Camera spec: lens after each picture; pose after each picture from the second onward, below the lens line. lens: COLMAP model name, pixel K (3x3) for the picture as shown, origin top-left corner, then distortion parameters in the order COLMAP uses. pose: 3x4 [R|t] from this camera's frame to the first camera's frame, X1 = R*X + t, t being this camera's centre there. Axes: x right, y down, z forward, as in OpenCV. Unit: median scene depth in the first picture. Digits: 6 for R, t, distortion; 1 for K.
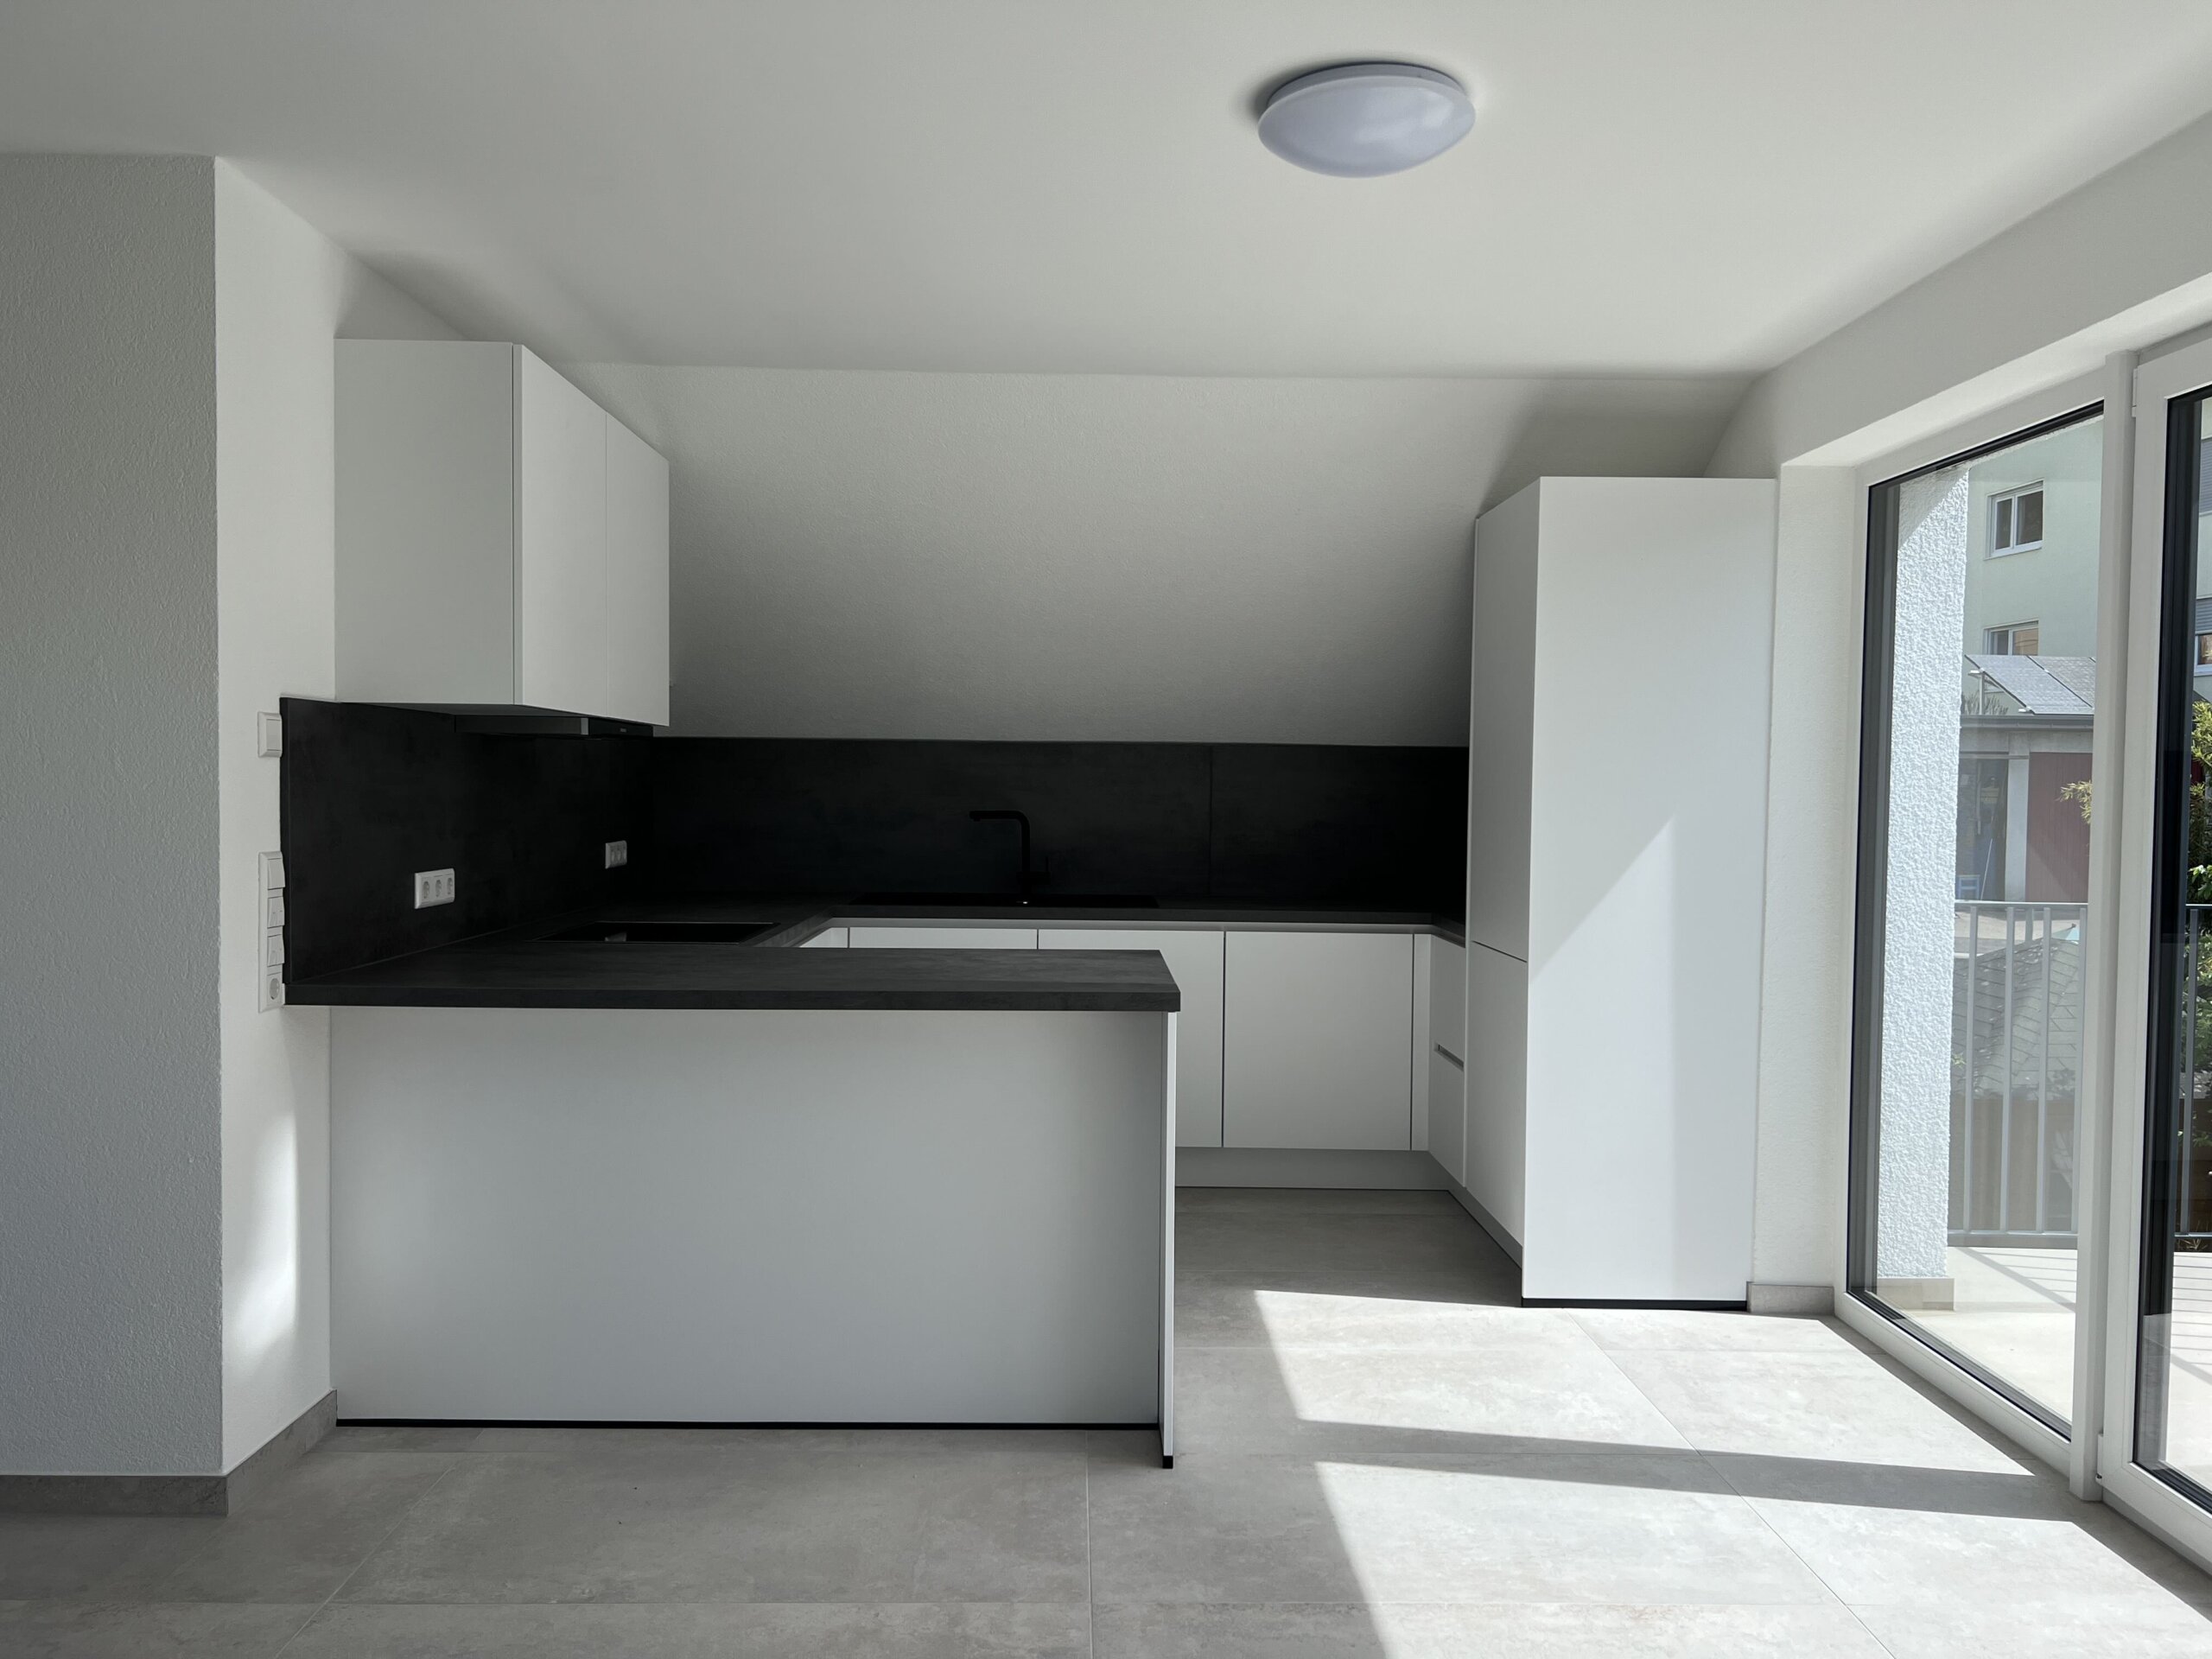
lens RADIAL K [[1664.6, 0, 1103.1], [0, 1664.6, 832.2], [0, 0, 1]] dist [0.026435, -0.017625]
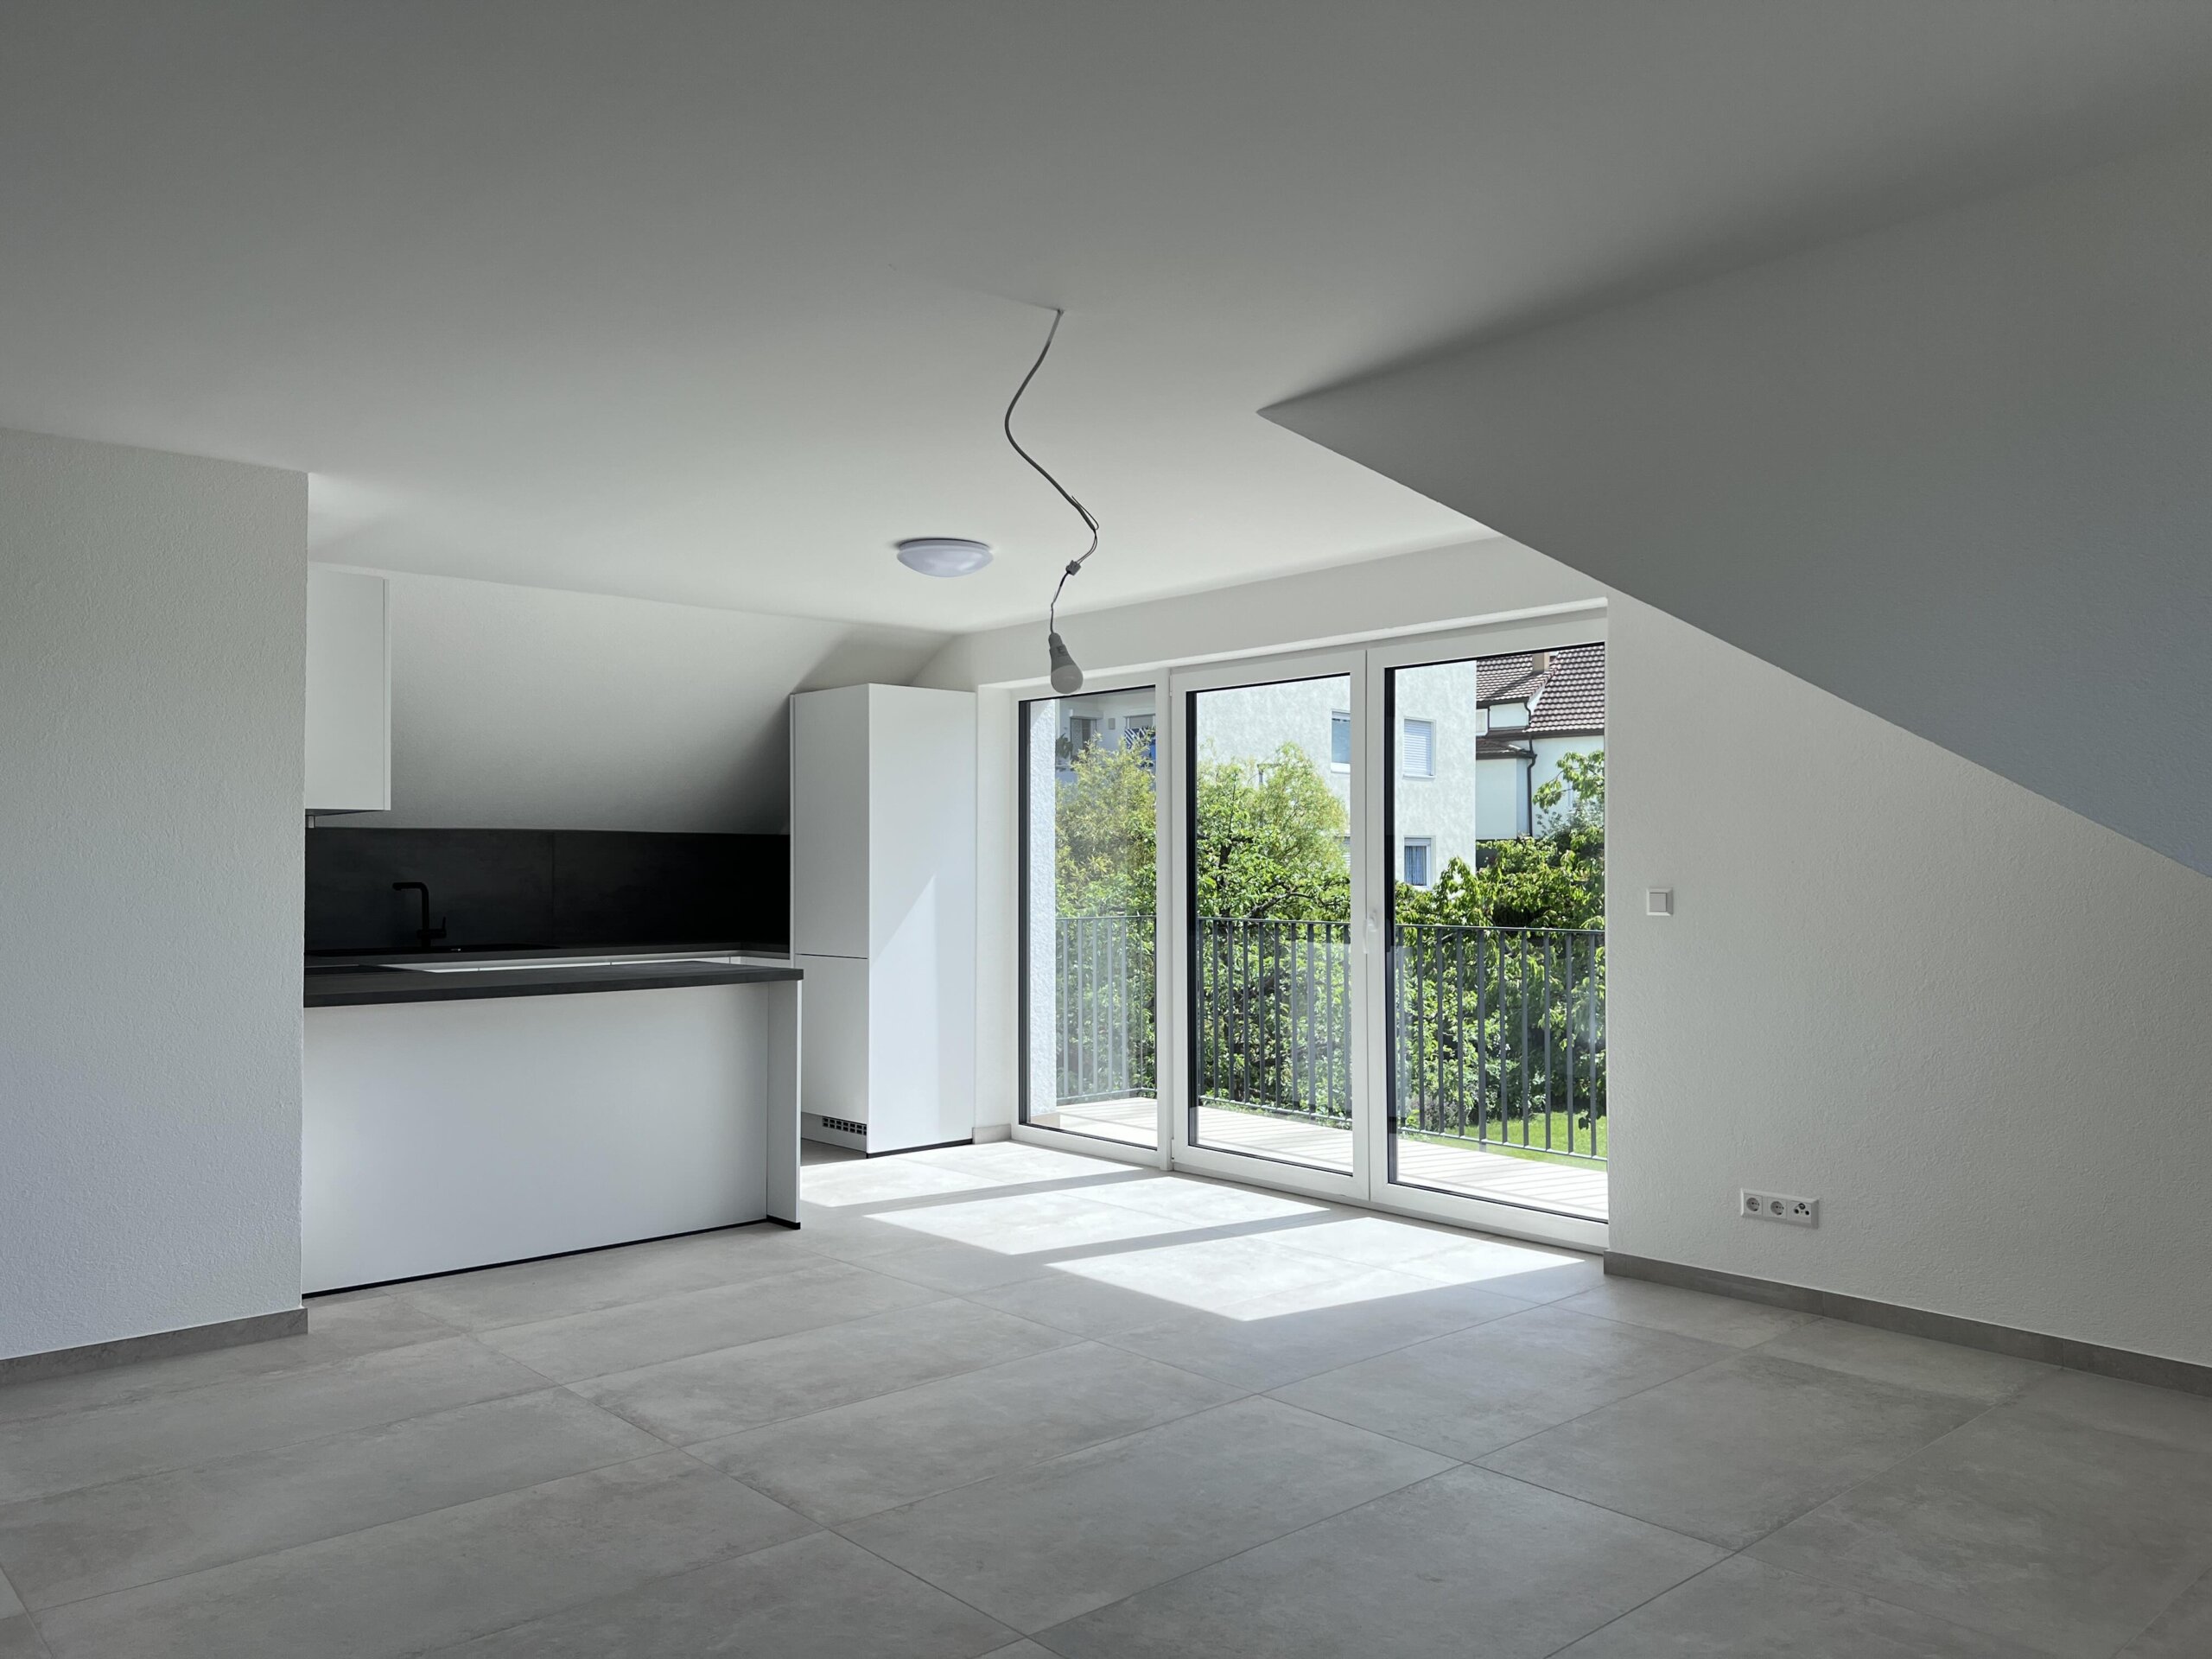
lens RADIAL K [[1664.6, 0, 1104.8], [0, 1664.6, 833.4], [0, 0, 1]] dist [0.026435, -0.017625]
pose [[0.752177, 0.001648, 0.658959, -0.727029], [0.028172, 0.999002, -0.034655, 0.014266], [-0.658358, 0.044631, 0.751380, -0.494107]]
